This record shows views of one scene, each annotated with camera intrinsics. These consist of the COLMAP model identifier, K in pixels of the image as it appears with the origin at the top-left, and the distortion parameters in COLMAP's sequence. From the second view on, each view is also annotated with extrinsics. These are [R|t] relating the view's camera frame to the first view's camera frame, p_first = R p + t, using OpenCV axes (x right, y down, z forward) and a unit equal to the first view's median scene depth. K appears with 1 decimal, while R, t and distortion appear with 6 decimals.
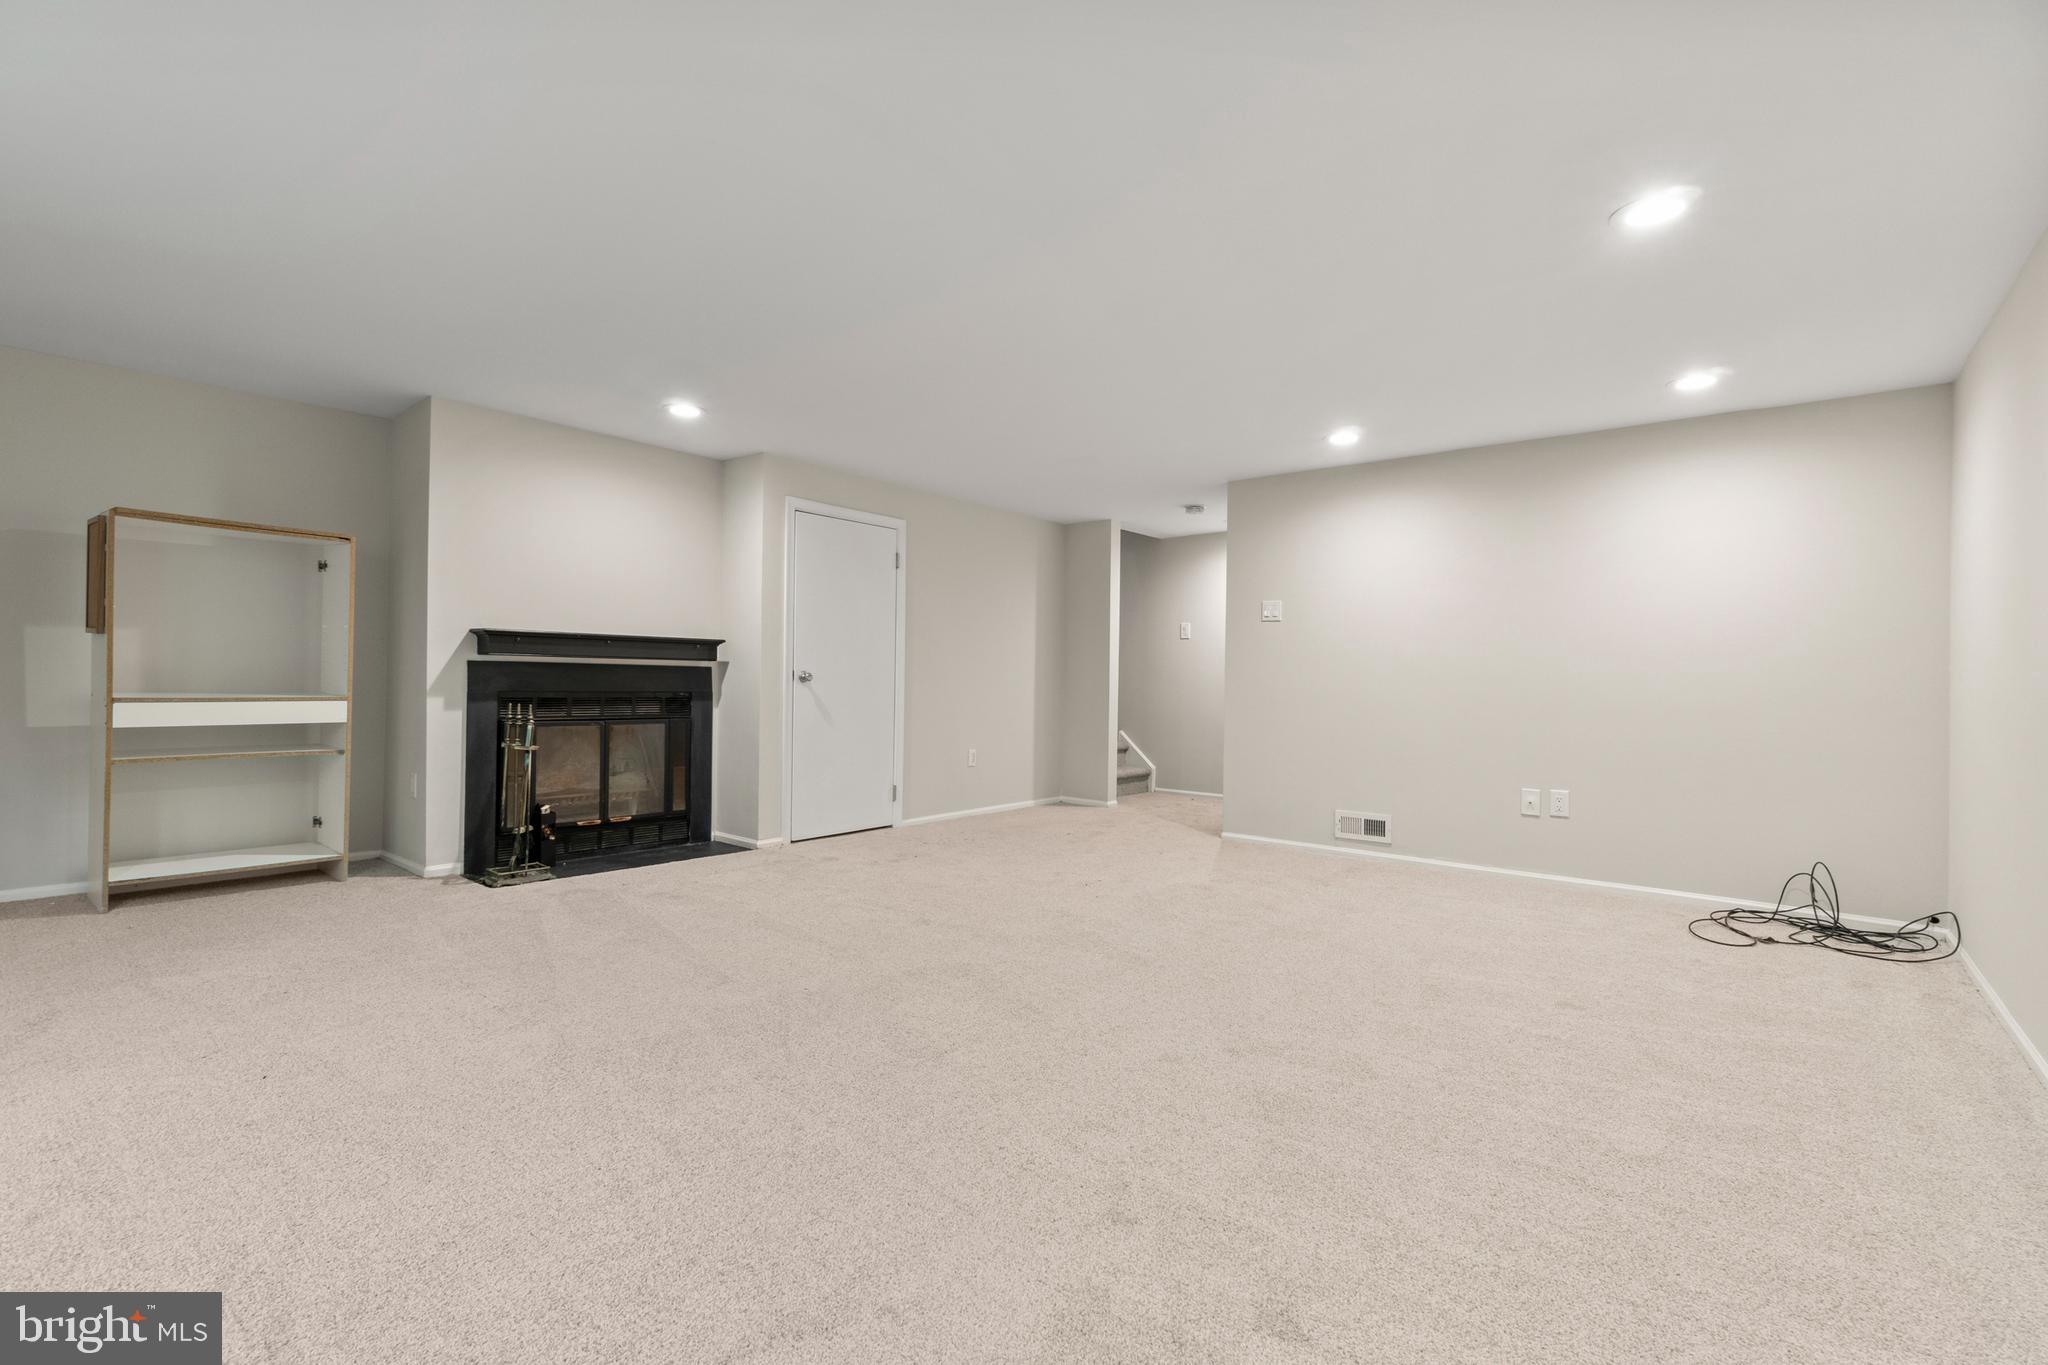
lens RADIAL K [[886.0, 0, 1024.0], [0, 886.0, 682.5], [0, 0, 1]] dist [-0.016663, 0.000139]
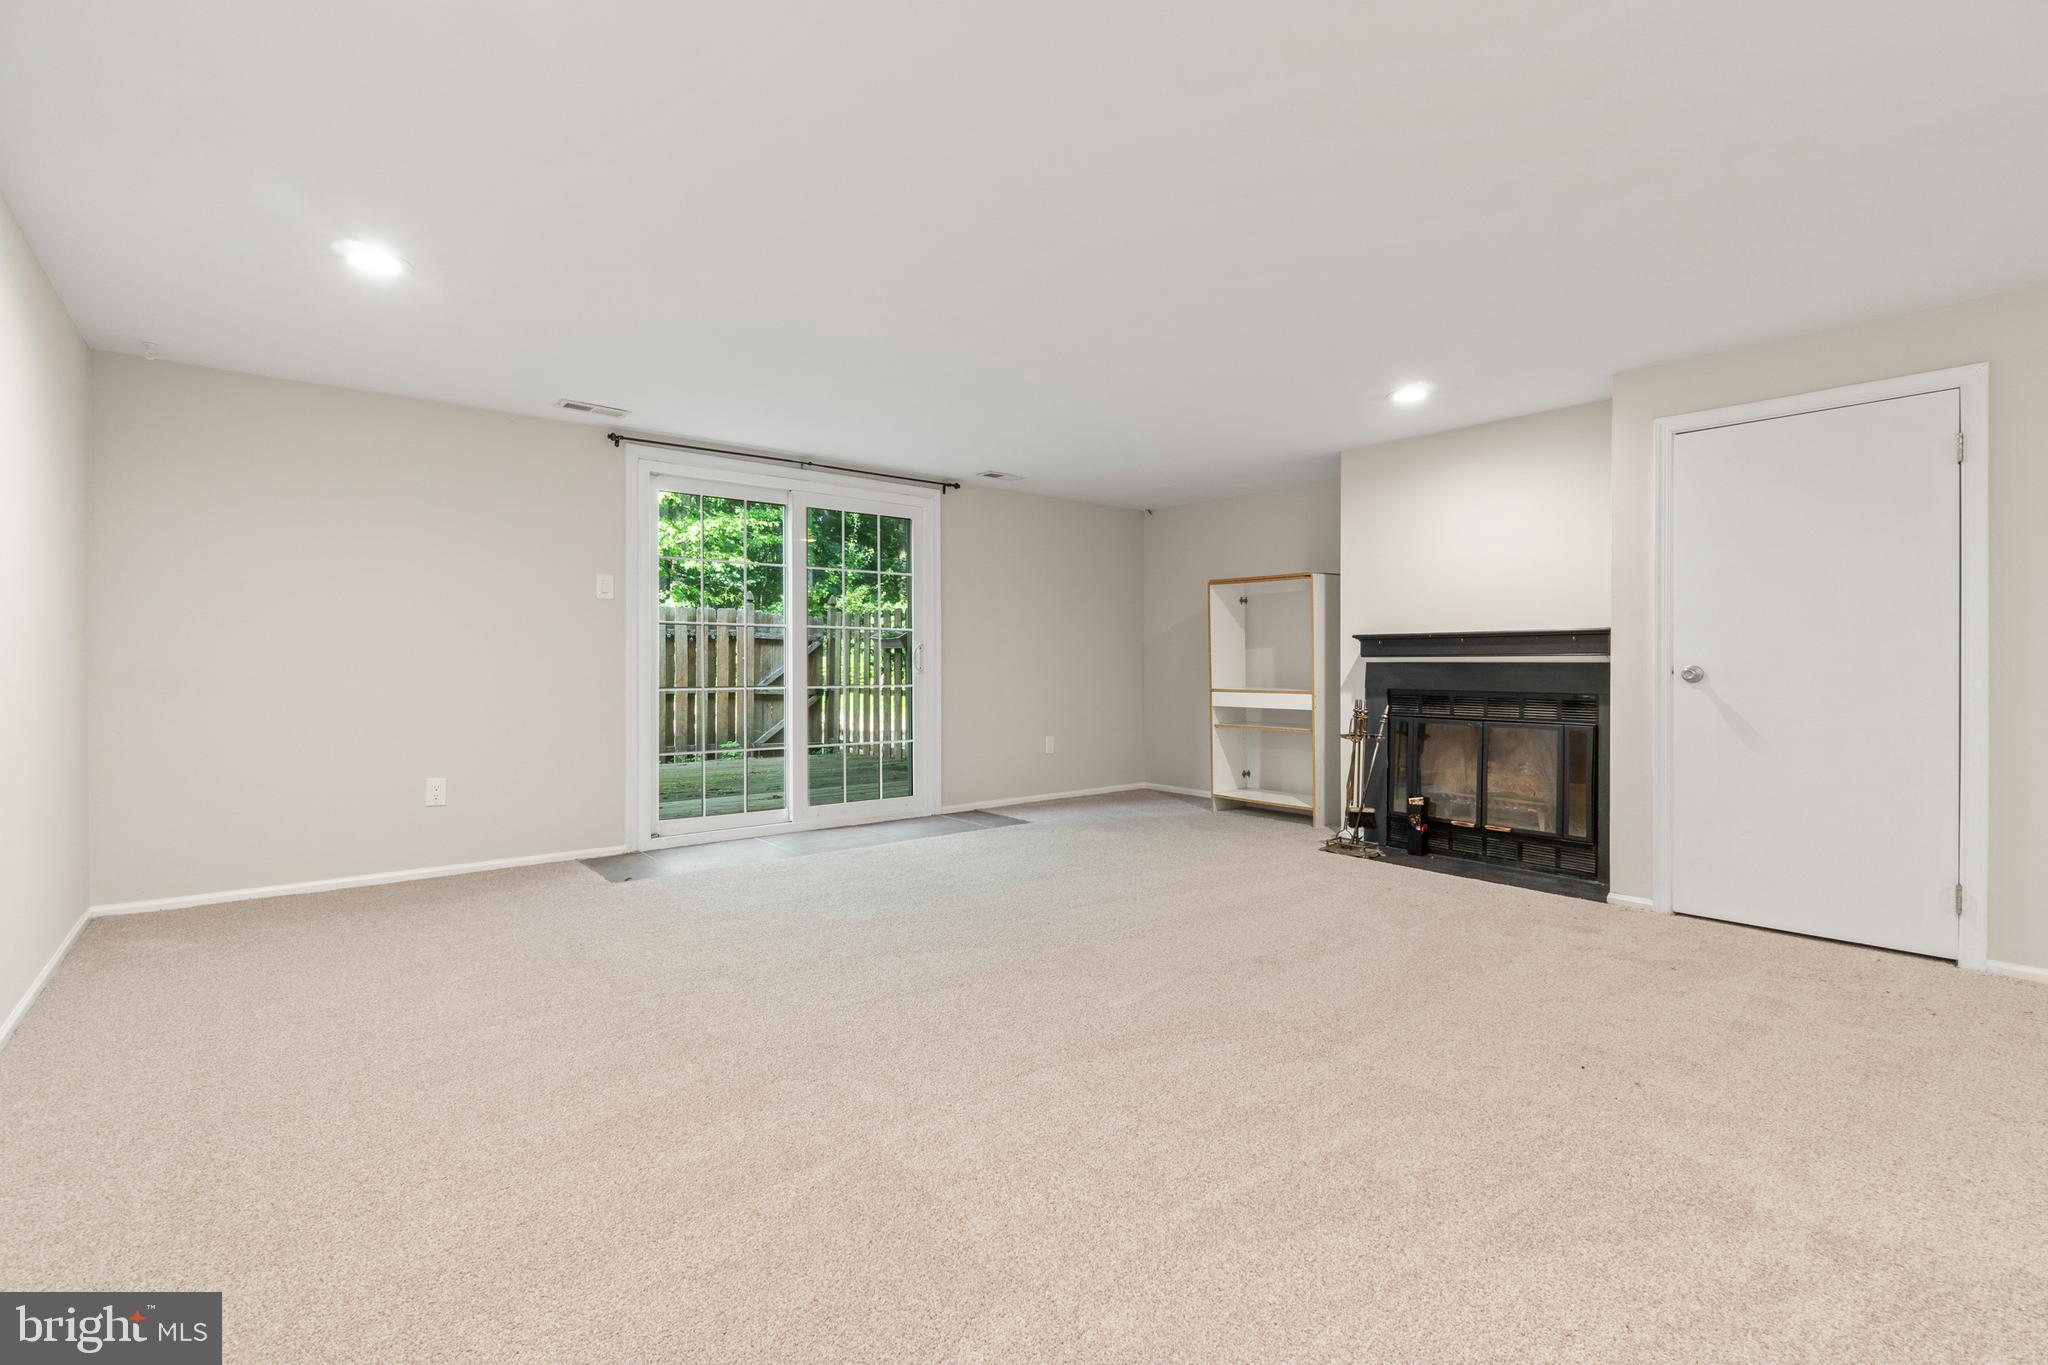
lens RADIAL K [[886.0, 0, 1024.0], [0, 886.0, 682.5], [0, 0, 1]] dist [-0.016663, 0.000139]
pose [[-0.175370, -0.001325, -0.984502, 0.531238], [-0.011710, 0.999931, 0.000740, 0.005763], [0.984433, 0.011658, -0.175374, 0.651517]]
